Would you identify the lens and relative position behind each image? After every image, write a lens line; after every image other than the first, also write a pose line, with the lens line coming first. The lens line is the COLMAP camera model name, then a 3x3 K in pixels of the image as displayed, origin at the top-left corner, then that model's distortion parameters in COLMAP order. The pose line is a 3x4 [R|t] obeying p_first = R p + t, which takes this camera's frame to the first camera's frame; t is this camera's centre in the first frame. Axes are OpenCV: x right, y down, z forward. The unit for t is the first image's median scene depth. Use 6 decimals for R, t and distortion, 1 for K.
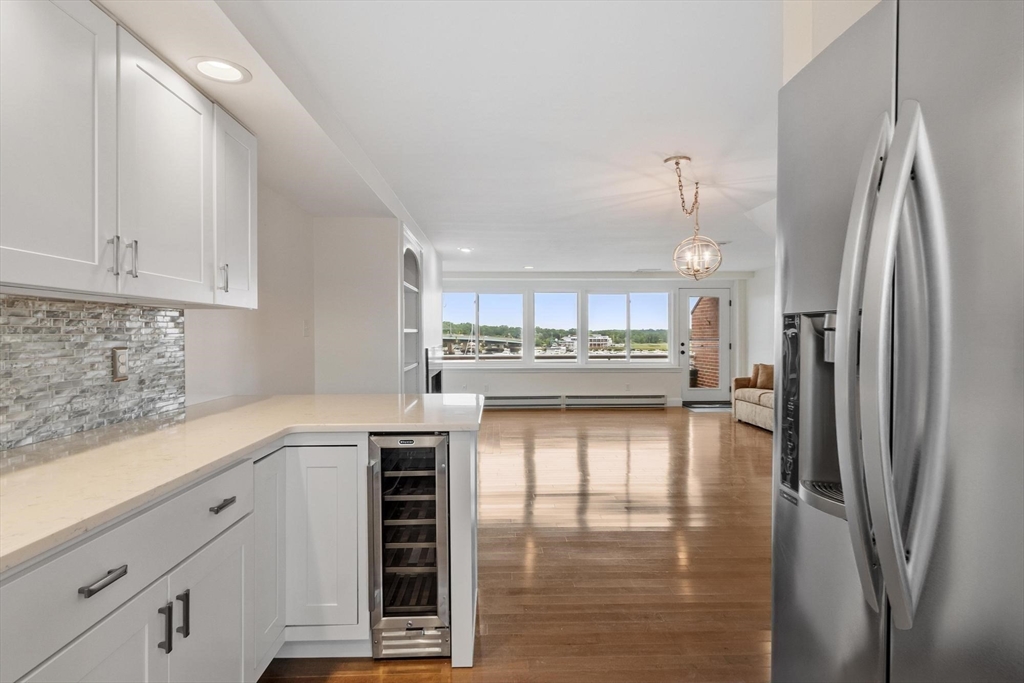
lens RADIAL K [[549.7, 0, 500.5], [0, 549.7, 342.0], [0, 0, 1]] dist [0.000686, 0.000160]
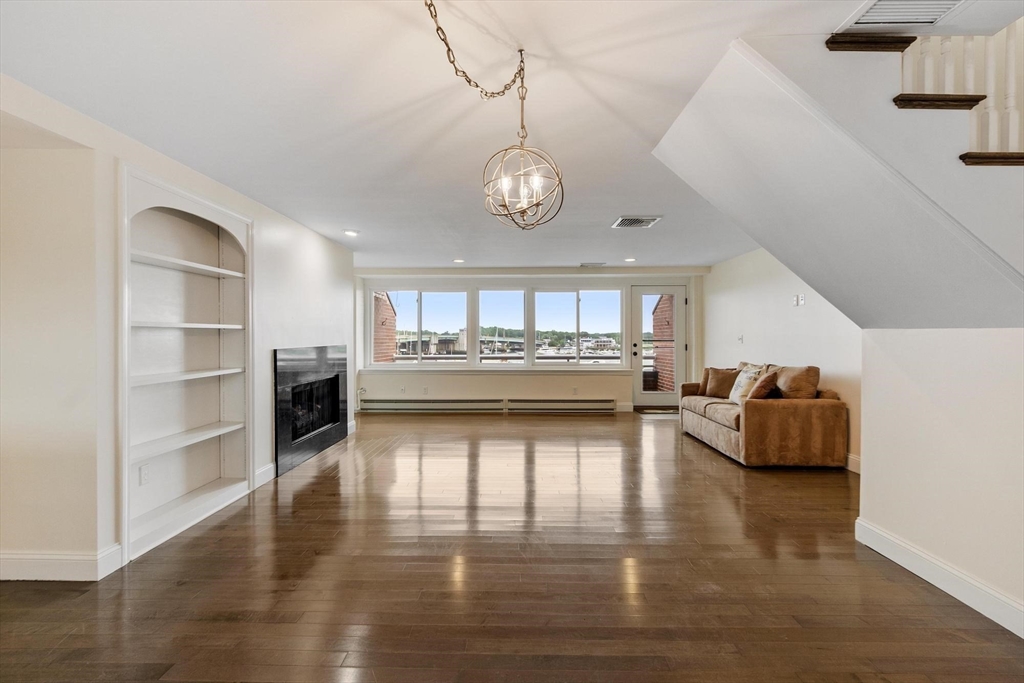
lens RADIAL K [[453.0, 0, 511.2], [0, 453.0, 338.3], [0, 0, 1]] dist [-0.000833, -0.000822]
pose [[0.999470, 0.001083, -0.032529, 0.147374], [-0.001410, 0.999949, -0.010026, 0.000860], [0.032516, 0.010067, 0.999421, 0.223406]]
